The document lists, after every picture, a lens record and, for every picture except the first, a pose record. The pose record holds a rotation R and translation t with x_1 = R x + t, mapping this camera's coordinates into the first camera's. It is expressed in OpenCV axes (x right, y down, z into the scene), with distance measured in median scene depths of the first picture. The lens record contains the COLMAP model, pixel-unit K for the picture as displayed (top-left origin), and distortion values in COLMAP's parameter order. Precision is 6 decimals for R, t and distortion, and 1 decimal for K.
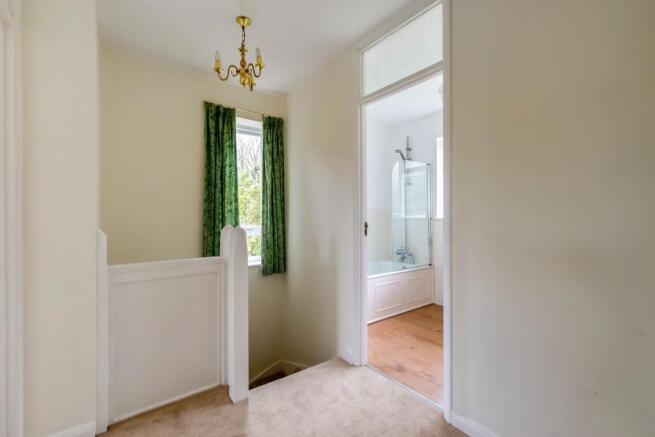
lens RADIAL K [[276.8, 0, 326.9], [0, 276.8, 216.2], [0, 0, 1]] dist [-0.000242, 0.000008]
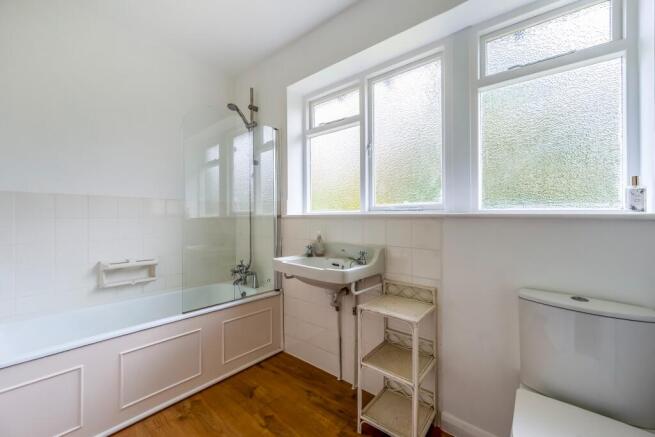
lens RADIAL K [[259.6, 0, 328.1], [0, 259.6, 220.5], [0, 0, 1]] dist [0.001243, 0.000422]
pose [[0.977970, 0.001073, 0.208742, 0.345315], [-0.001323, 0.999999, 0.001057, 0.017015], [-0.208741, -0.001310, 0.977970, 0.385242]]
